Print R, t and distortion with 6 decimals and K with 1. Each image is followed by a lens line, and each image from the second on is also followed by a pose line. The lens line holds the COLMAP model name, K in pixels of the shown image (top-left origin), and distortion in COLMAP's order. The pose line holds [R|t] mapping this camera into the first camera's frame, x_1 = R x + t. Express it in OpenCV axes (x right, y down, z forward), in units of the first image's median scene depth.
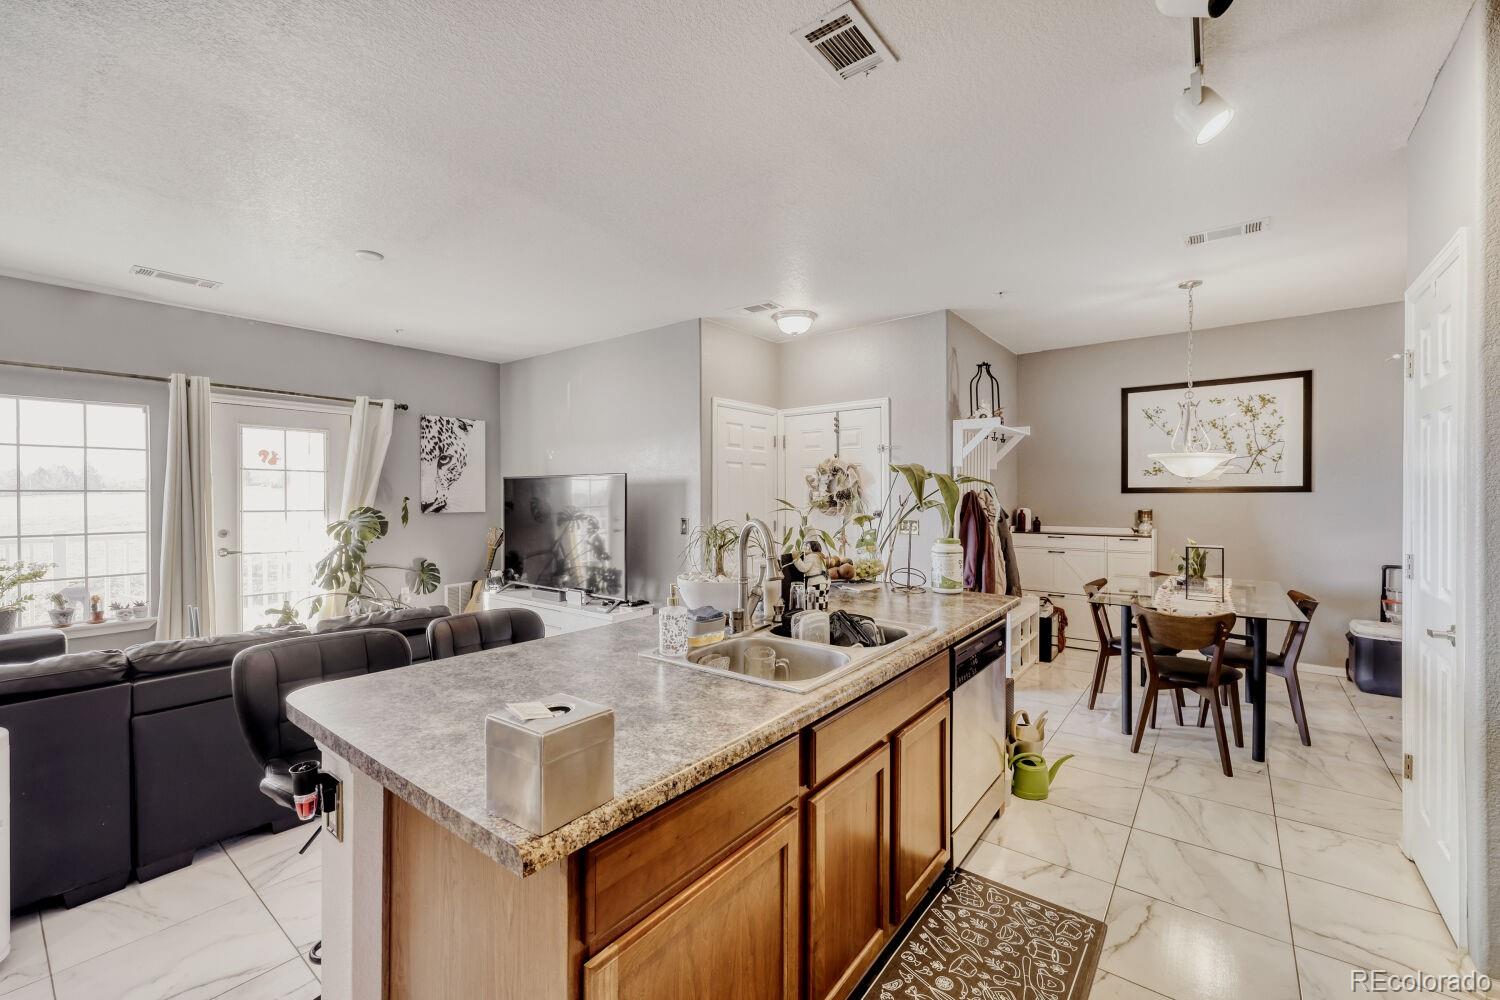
lens RADIAL K [[613.2, 0, 750.0], [0, 613.2, 500.0], [0, 0, 1]] dist [0.007598, -0.000079]
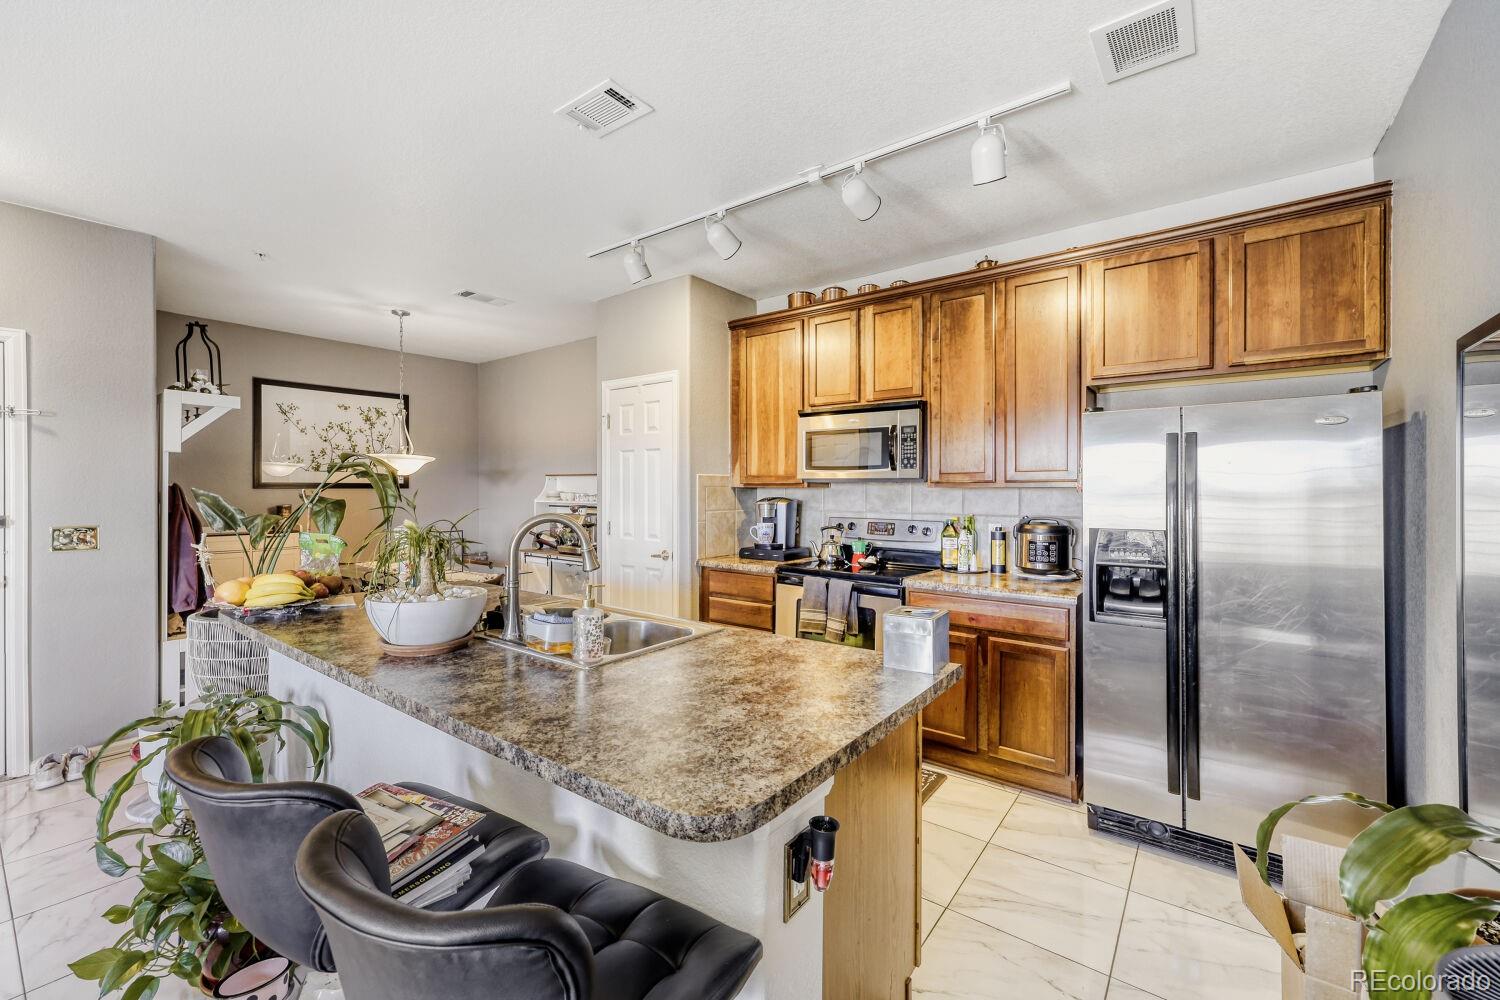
lens RADIAL K [[613.7, 0, 748.4], [0, 613.7, 490.1], [0, 0, 1]] dist [-0.000598, -0.000034]
pose [[-0.013235, 0.003022, 0.999908, -0.417265], [0.007891, 0.999965, -0.002918, 0.000428], [-0.999881, 0.007852, -0.013258, 0.304549]]
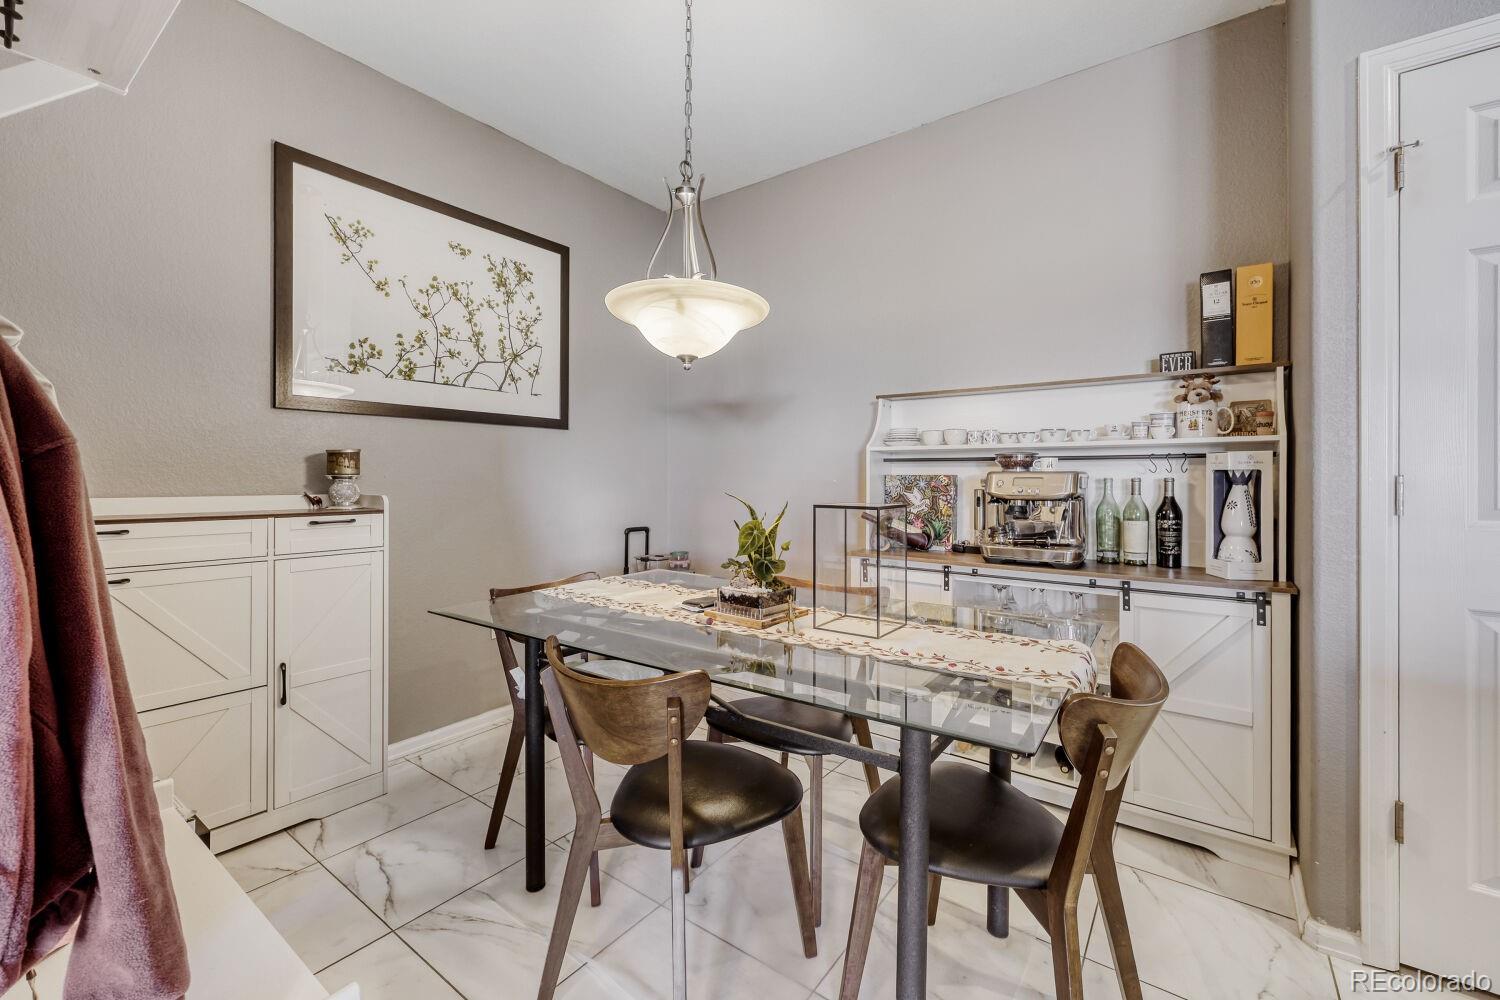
lens RADIAL K [[620.9, 0, 745.9], [0, 620.9, 477.9], [0, 0, 1]] dist [-0.000269, -0.000120]
pose [[-0.031169, 0.006175, 0.999495, 0.236955], [0.007118, 0.999957, -0.005956, 0.046661], [-0.999489, 0.006929, -0.031211, 0.854184]]
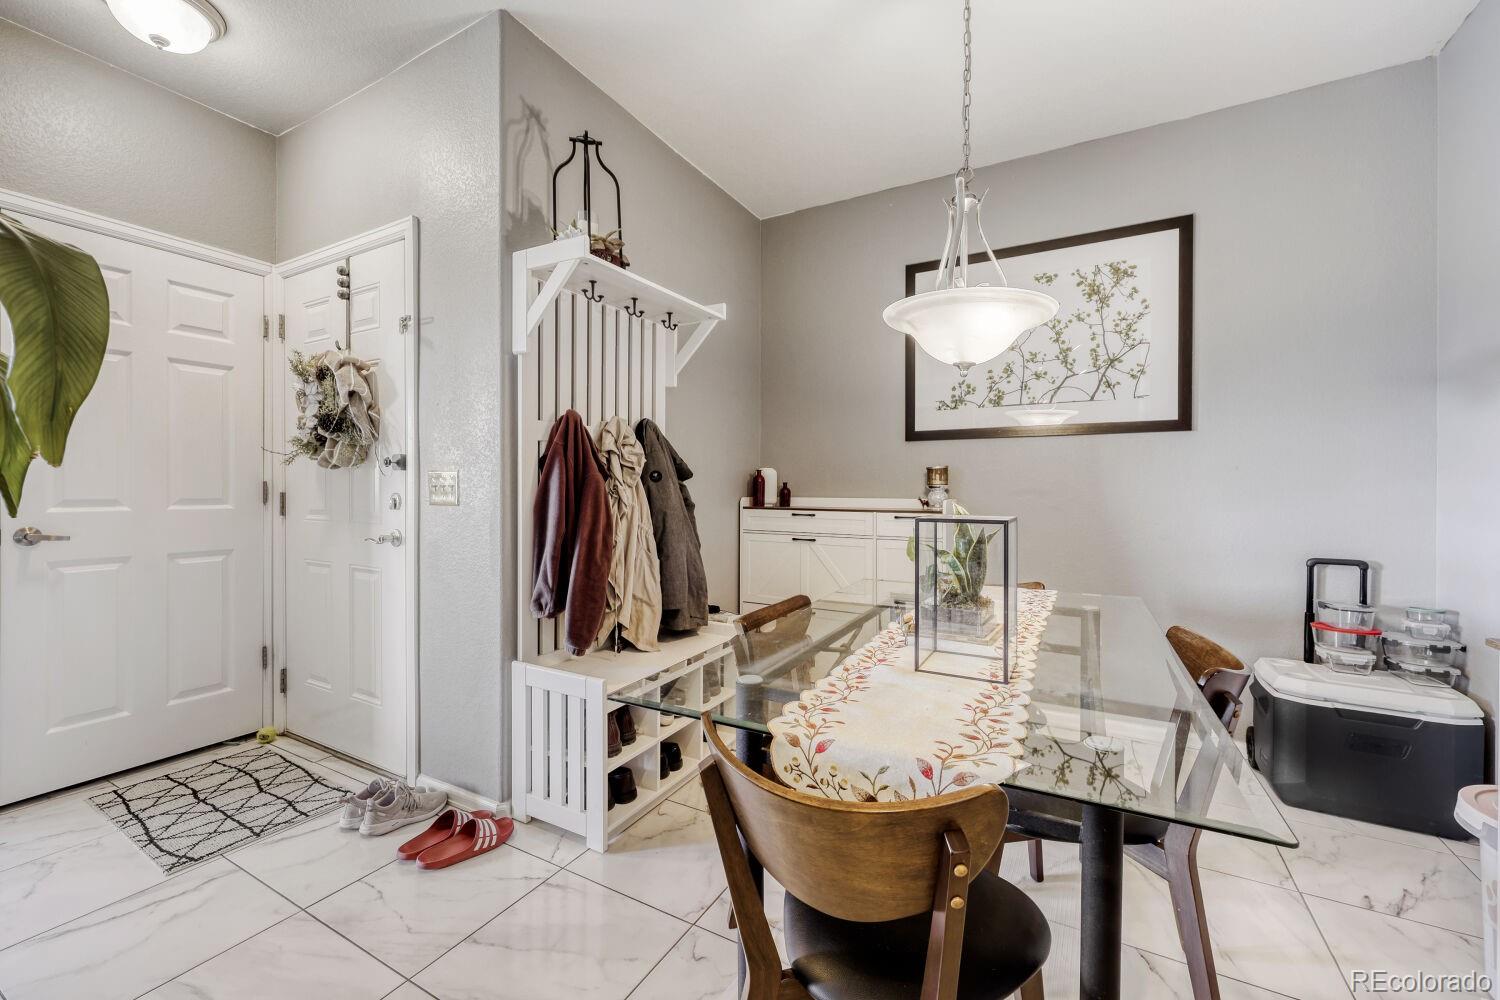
lens RADIAL K [[613.7, 0, 748.4], [0, 613.7, 490.1], [0, 0, 1]] dist [-0.000598, -0.000034]
pose [[0.987984, 0.006585, 0.154416, 0.434358], [-0.006120, 0.999975, -0.003485, 0.048135], [-0.154436, 0.002498, 0.988000, 0.521926]]
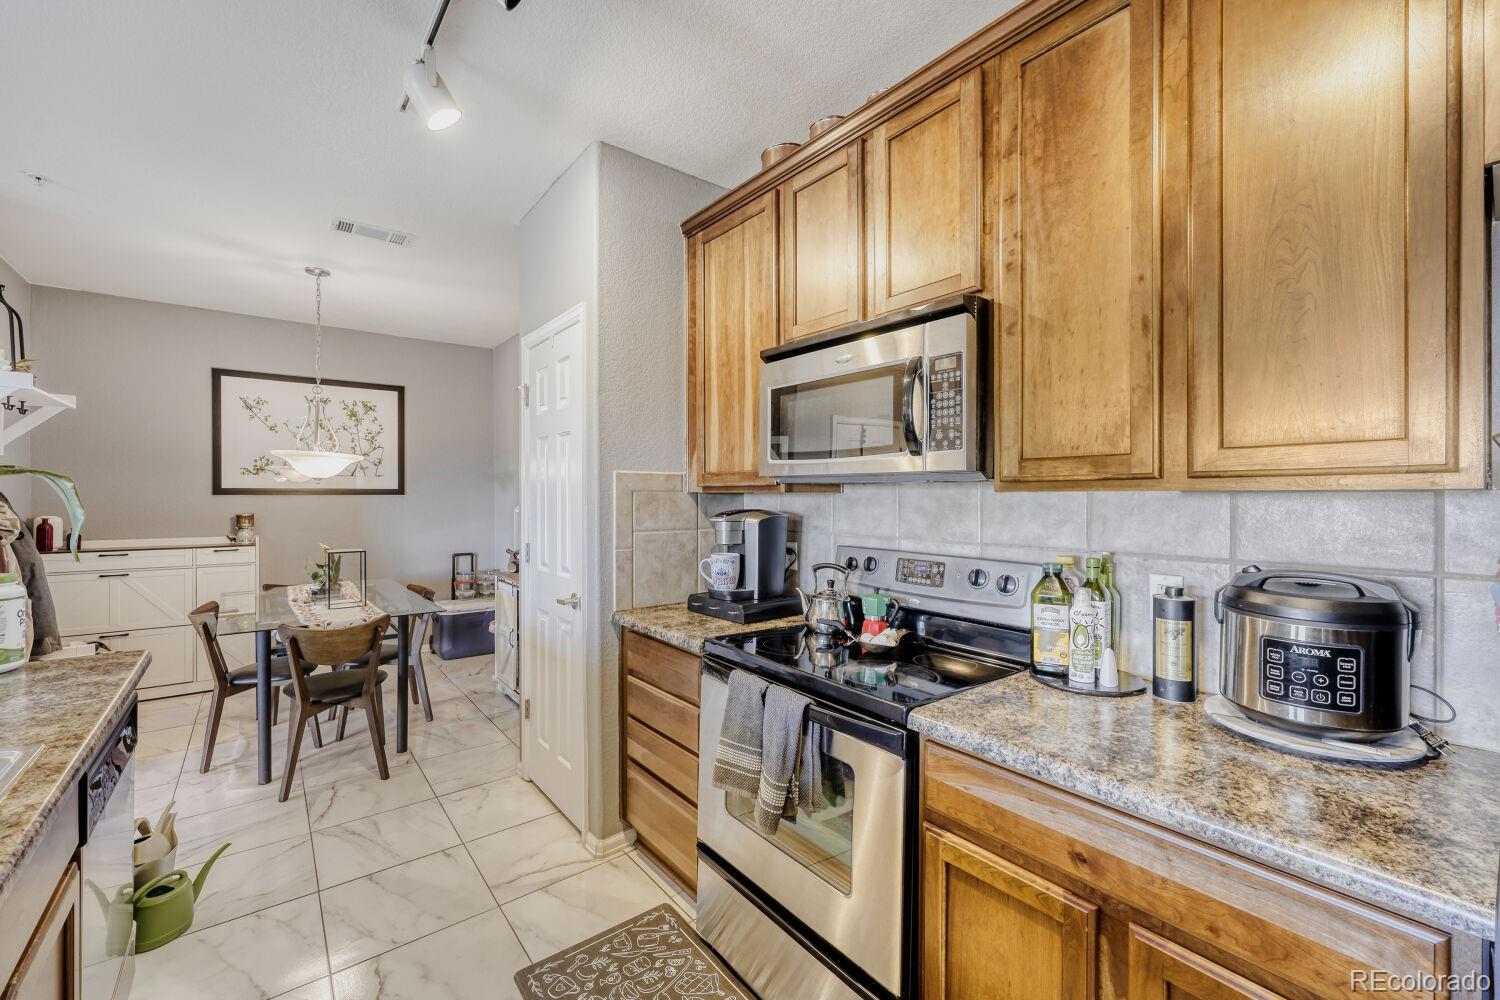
lens RADIAL K [[612.7, 0, 748.0], [0, 612.7, 497.3], [0, 0, 1]] dist [0.000701, -0.000008]
pose [[0.236025, 0.001727, 0.971745, -0.031535], [0.006558, 0.999973, -0.003370, -0.000145], [-0.971725, 0.007168, 0.236008, 0.128762]]
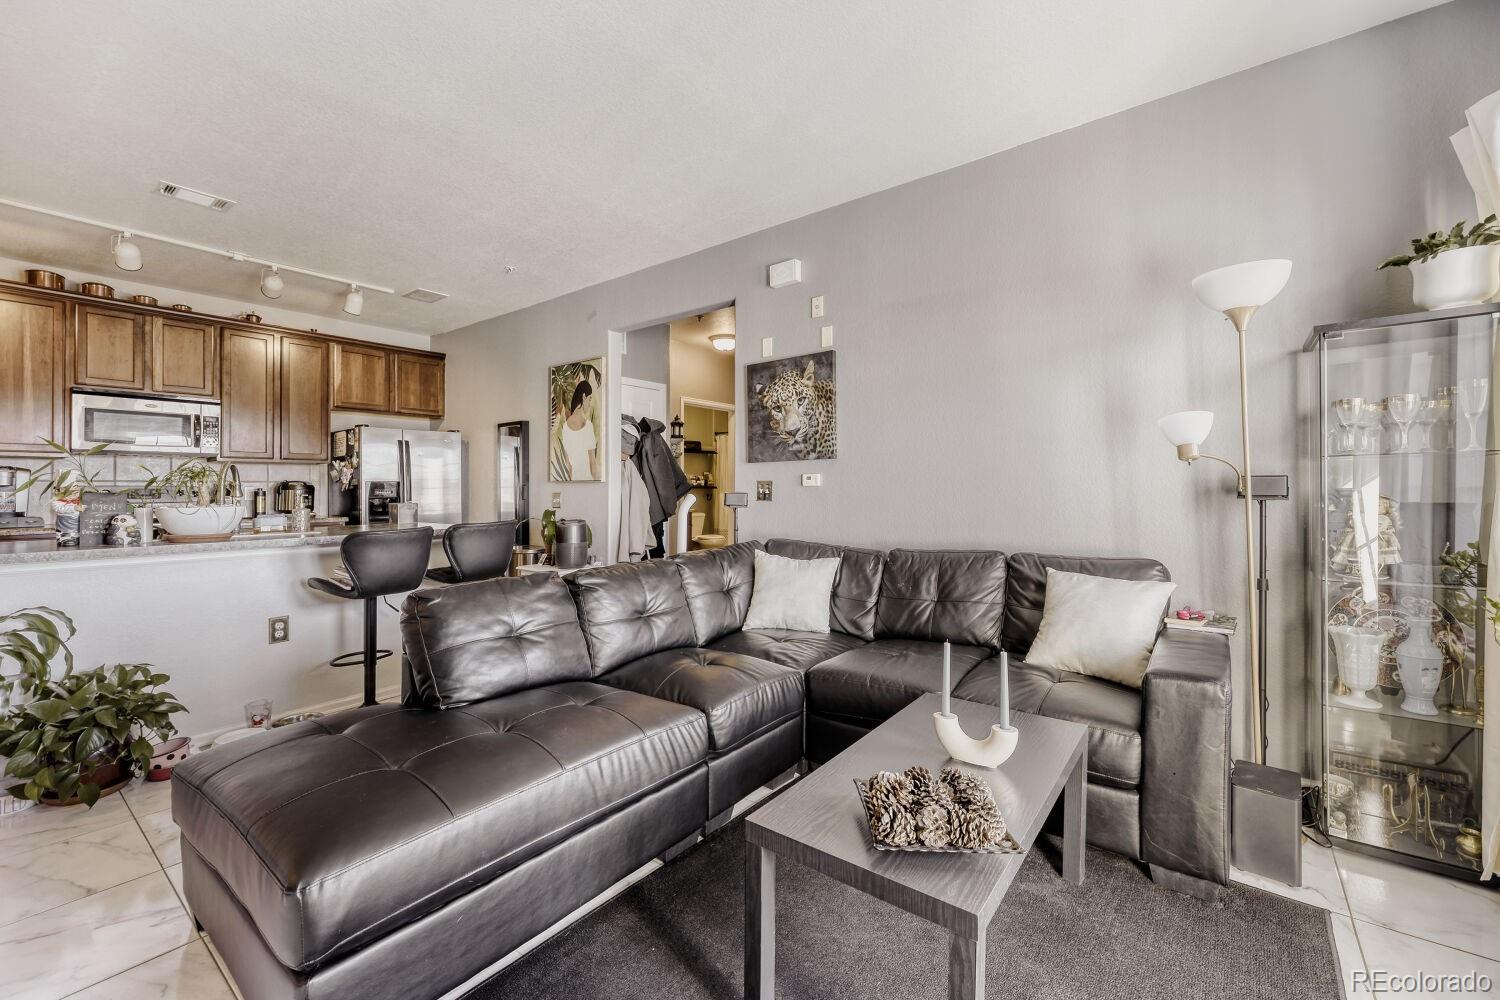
lens RADIAL K [[613.7, 0, 748.4], [0, 613.7, 490.1], [0, 0, 1]] dist [-0.000598, -0.000034]
pose [[-0.999905, 0.011738, -0.007236, -0.586468], [0.011648, 0.999856, 0.012305, 0.044996], [0.007380, 0.012220, -0.999898, 1.146657]]
